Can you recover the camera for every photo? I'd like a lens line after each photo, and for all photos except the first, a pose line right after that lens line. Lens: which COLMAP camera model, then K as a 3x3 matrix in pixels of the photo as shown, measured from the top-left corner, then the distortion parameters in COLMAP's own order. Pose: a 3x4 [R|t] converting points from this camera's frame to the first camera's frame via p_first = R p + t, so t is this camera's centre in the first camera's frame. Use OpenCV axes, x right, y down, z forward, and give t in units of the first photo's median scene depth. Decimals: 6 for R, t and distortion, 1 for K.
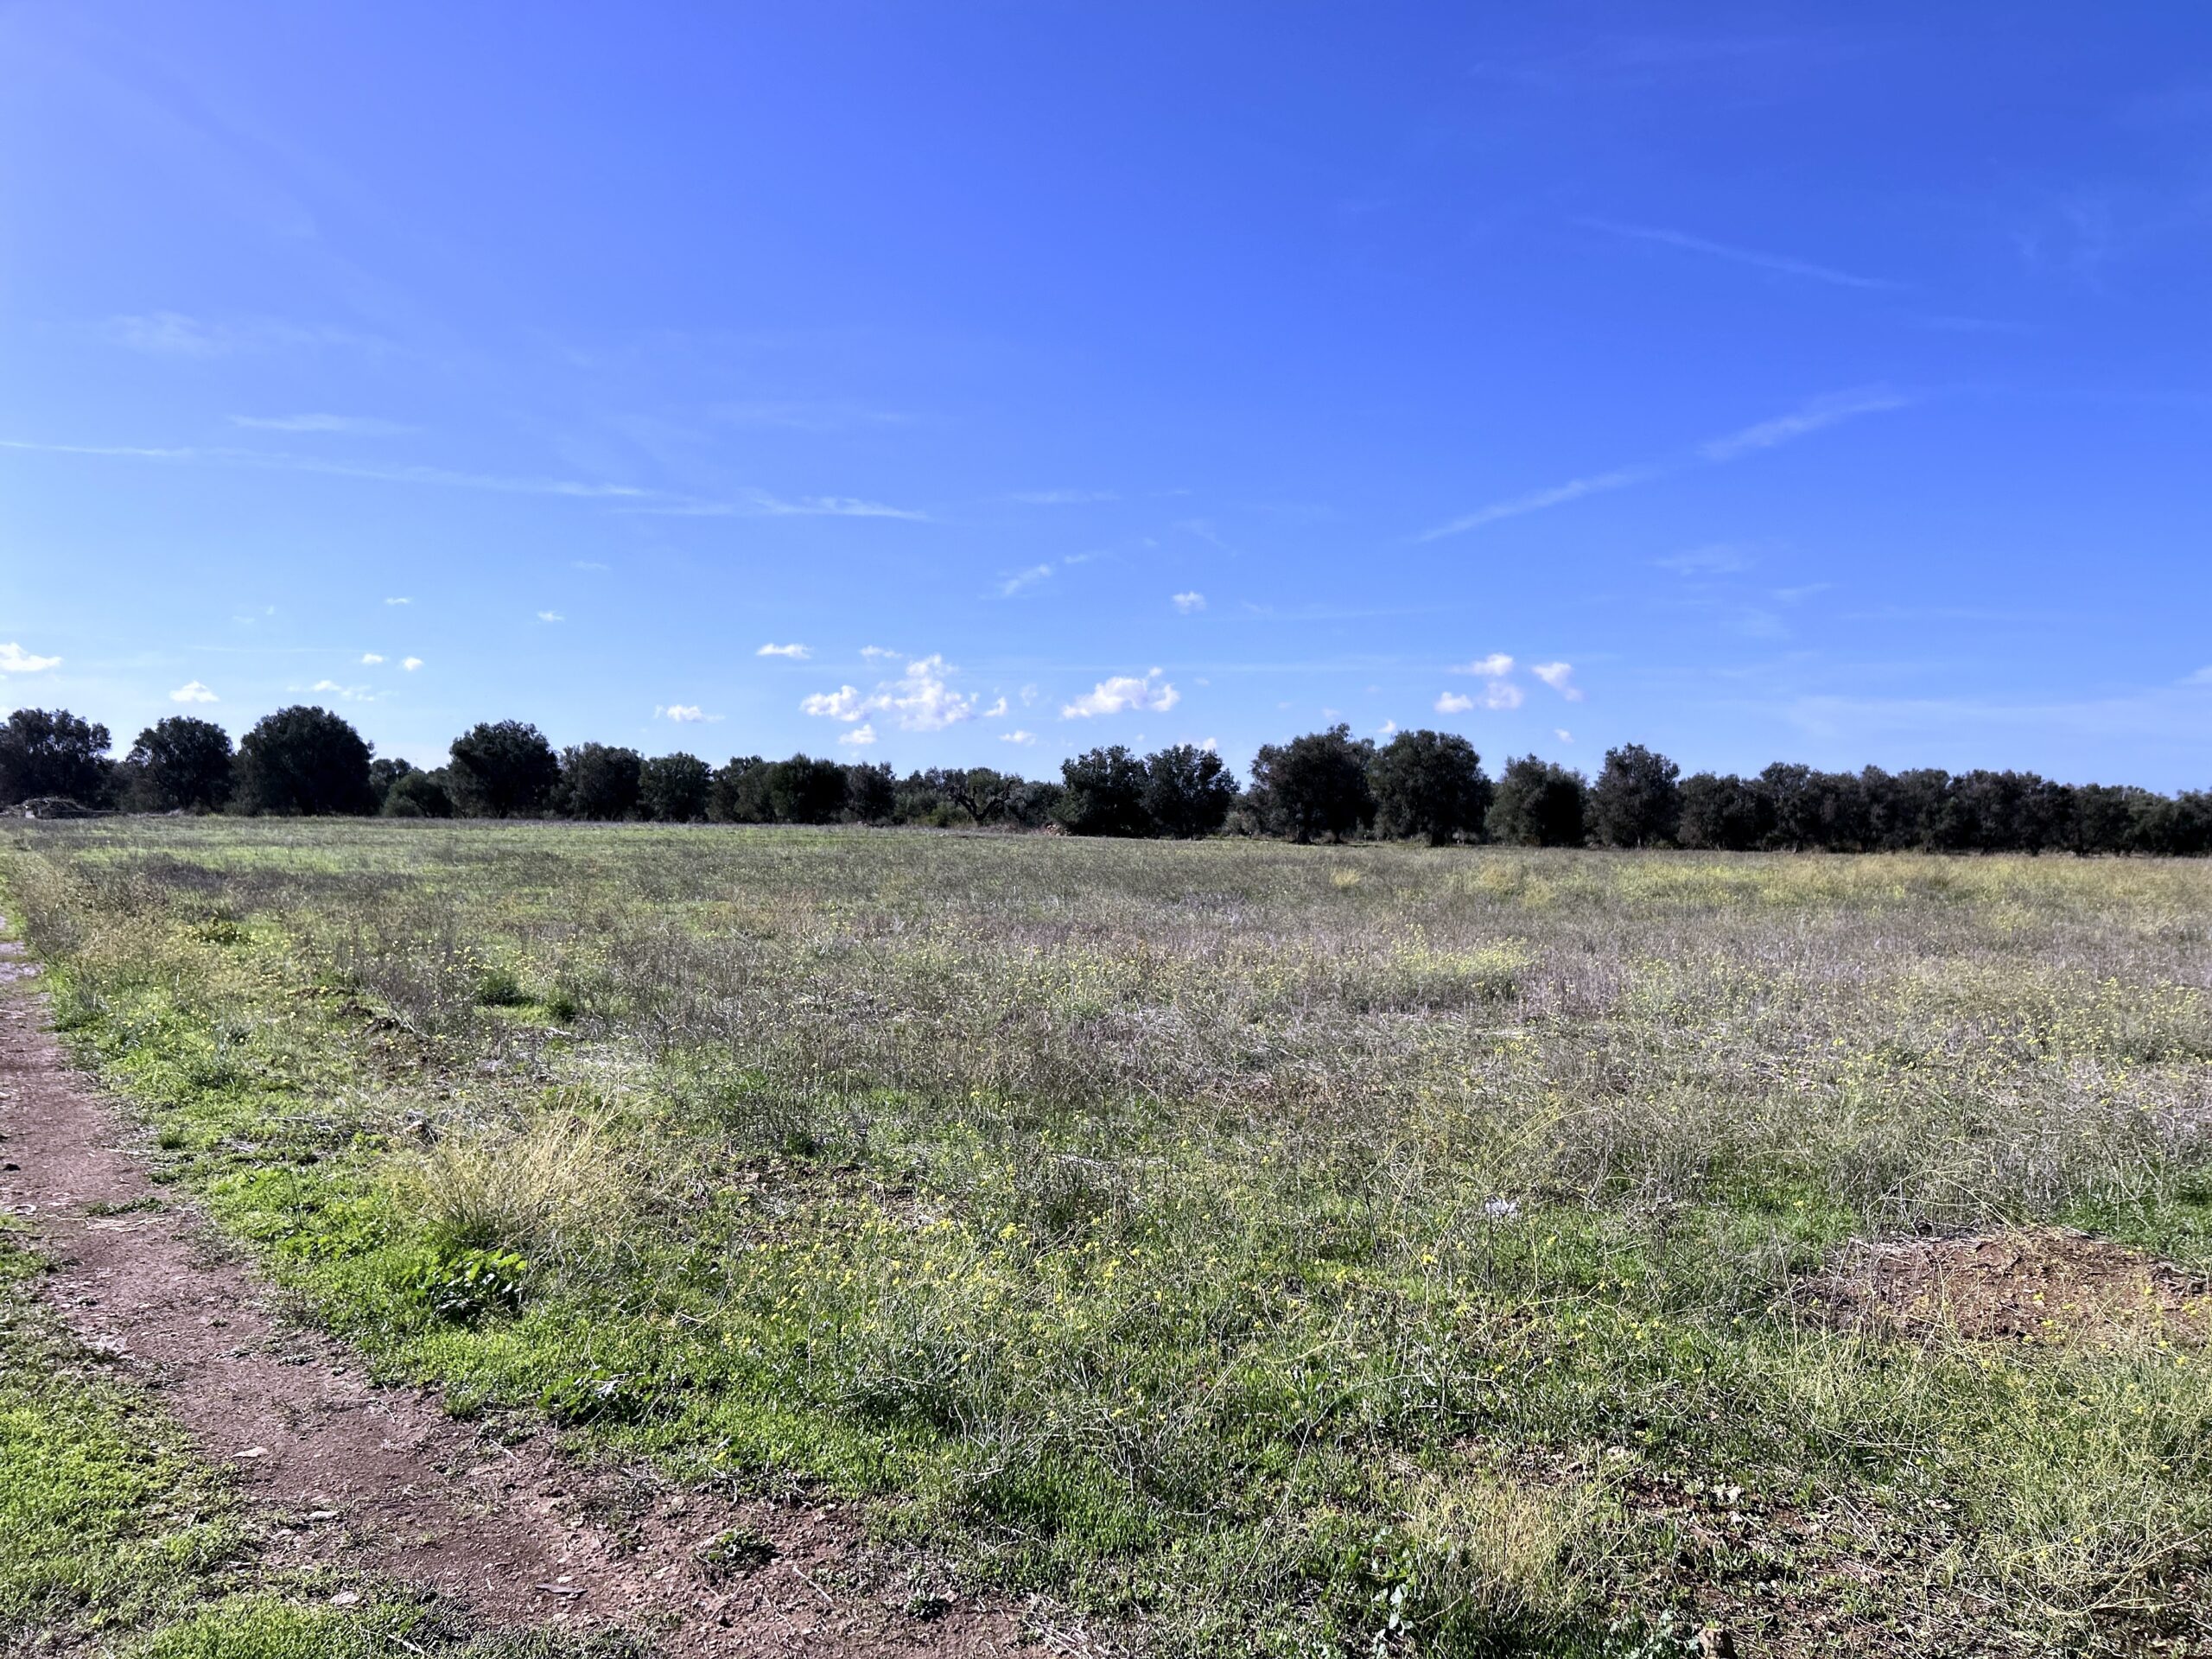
lens RADIAL K [[1656.2, 0, 1106.0], [0, 1656.2, 829.5], [0, 0, 1]] dist [0.046521, -0.046928]
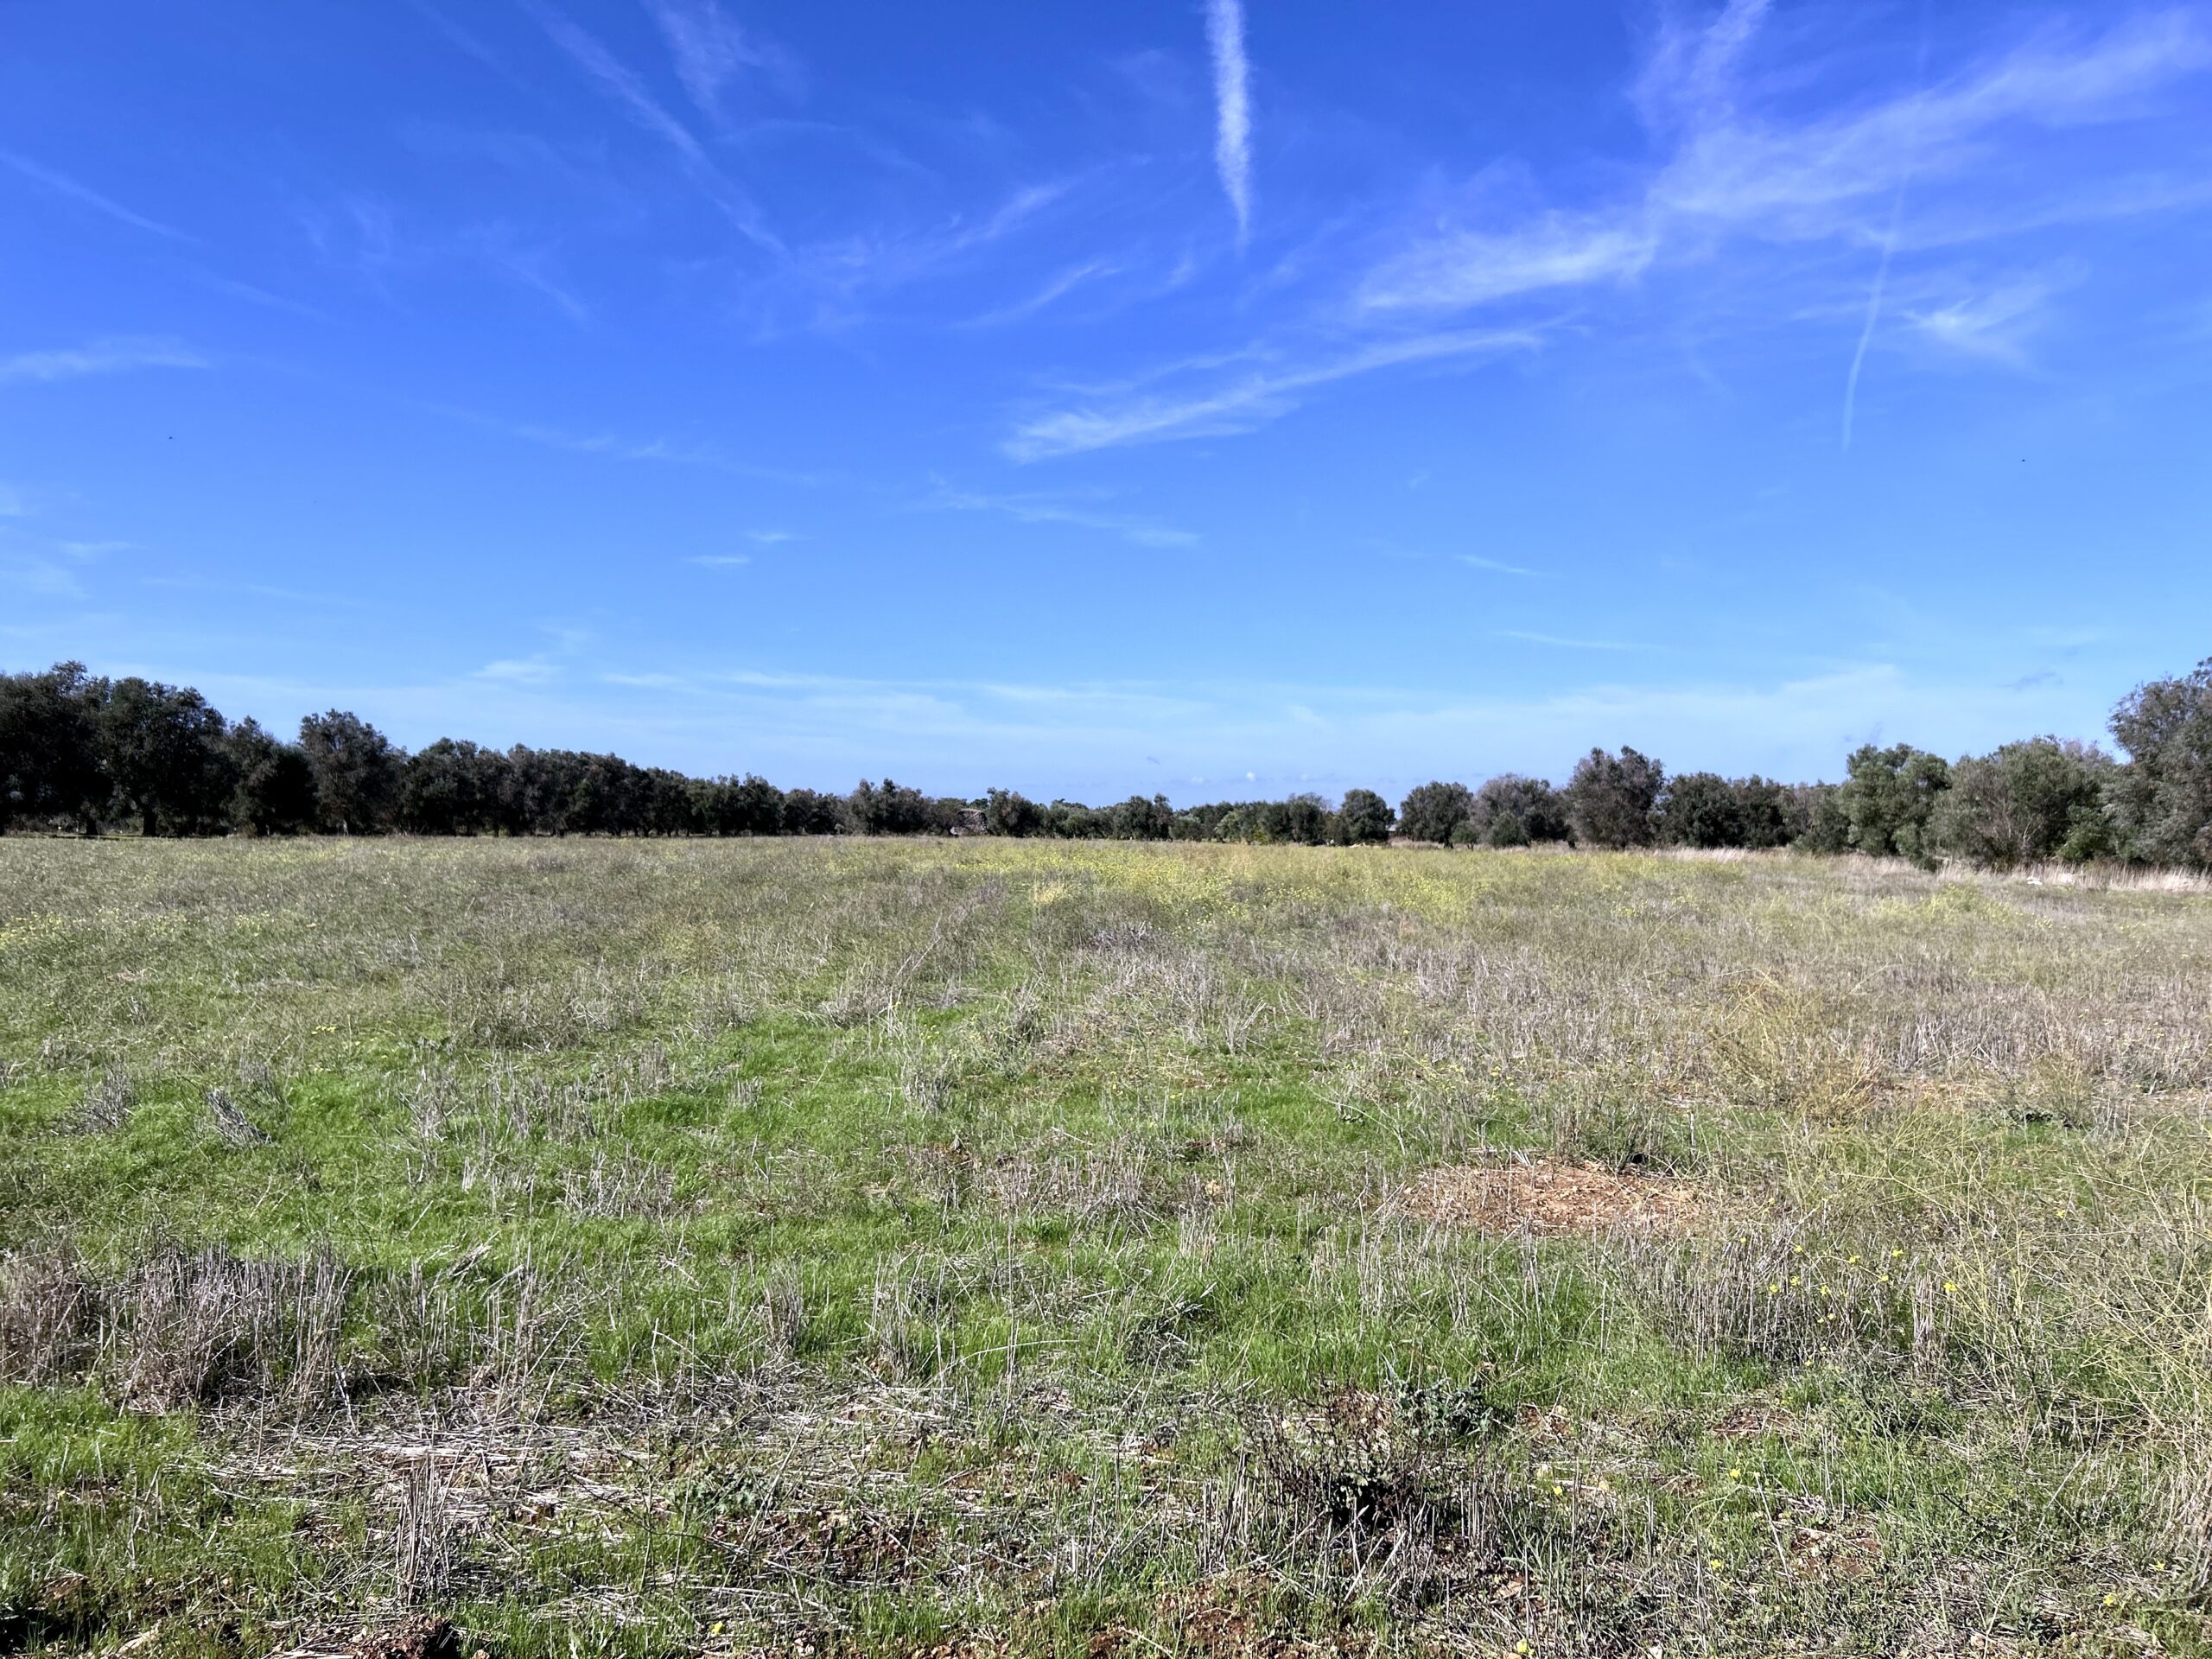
lens RADIAL K [[1656.2, 0, 1106.0], [0, 1656.2, 829.5], [0, 0, 1]] dist [0.046521, -0.046928]
pose [[0.583433, -0.009059, 0.812111, -0.288215], [-0.002410, 0.999914, 0.012885, -0.006434], [-0.812158, -0.009474, 0.583361, 0.401477]]
